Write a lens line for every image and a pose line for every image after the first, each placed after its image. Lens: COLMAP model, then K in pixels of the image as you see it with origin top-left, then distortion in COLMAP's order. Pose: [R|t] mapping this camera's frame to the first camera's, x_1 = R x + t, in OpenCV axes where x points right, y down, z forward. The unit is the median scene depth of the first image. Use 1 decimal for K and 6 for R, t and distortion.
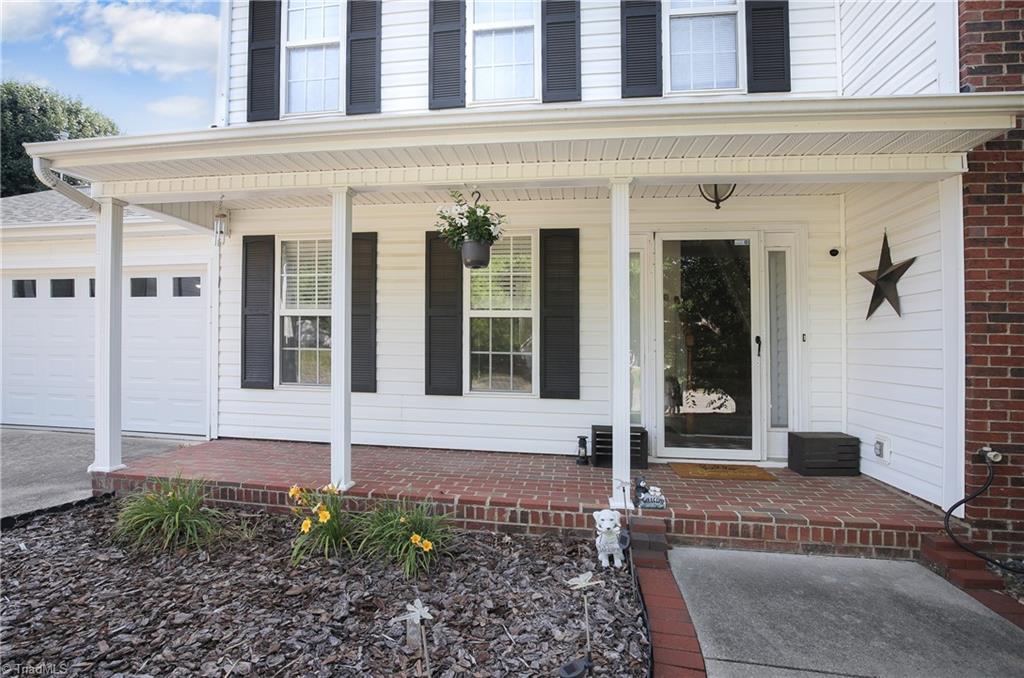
lens RADIAL K [[470.9, 0, 513.5], [0, 470.9, 323.8], [0, 0, 1]] dist [-0.031436, 0.000392]
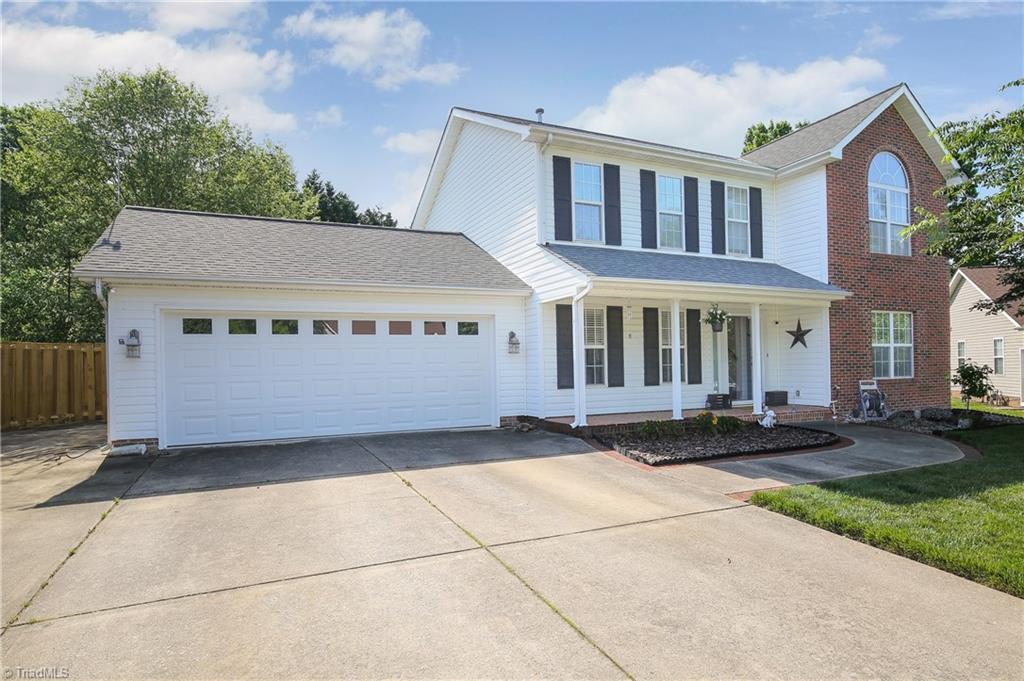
lens RADIAL K [[545.0, 0, 512.8], [0, 545.0, 347.1], [0, 0, 1]] dist [-0.006518, -0.000330]
pose [[0.843862, -0.008356, 0.536495, -2.132938], [0.006002, 0.999963, 0.006133, -0.043168], [-0.536526, -0.001955, 0.843881, -0.774362]]
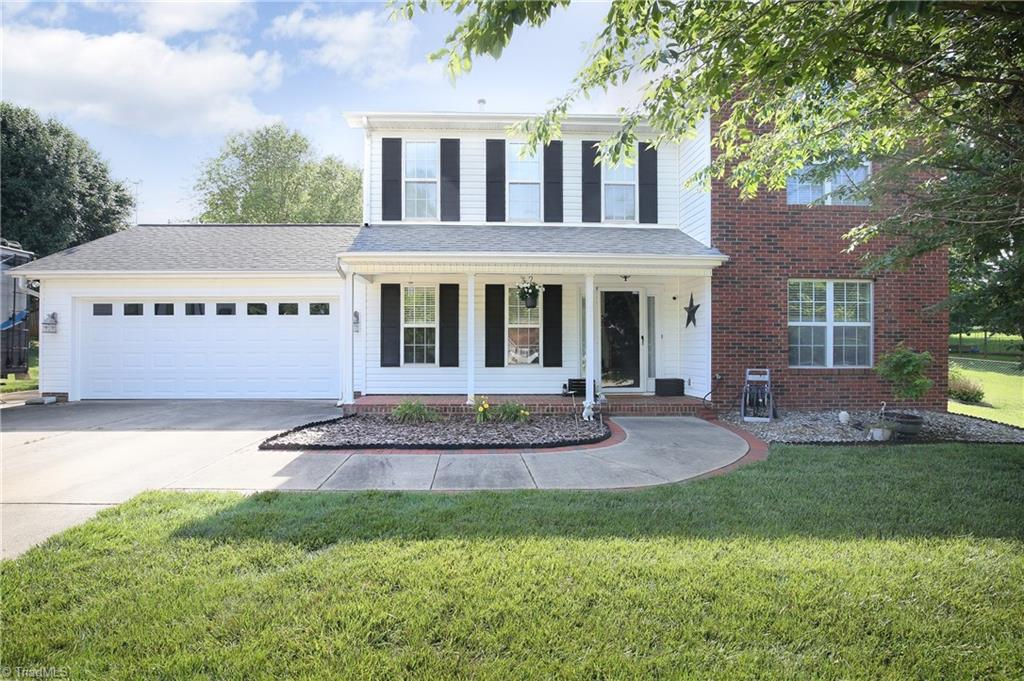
lens RADIAL K [[470.9, 0, 510.5], [0, 470.9, 335.4], [0, 0, 1]] dist [-0.031436, 0.000392]
pose [[0.983889, -0.009203, 0.178541, -0.473210], [0.005544, 0.999765, 0.020980, -0.024872], [-0.178693, -0.019652, 0.983709, -1.043199]]
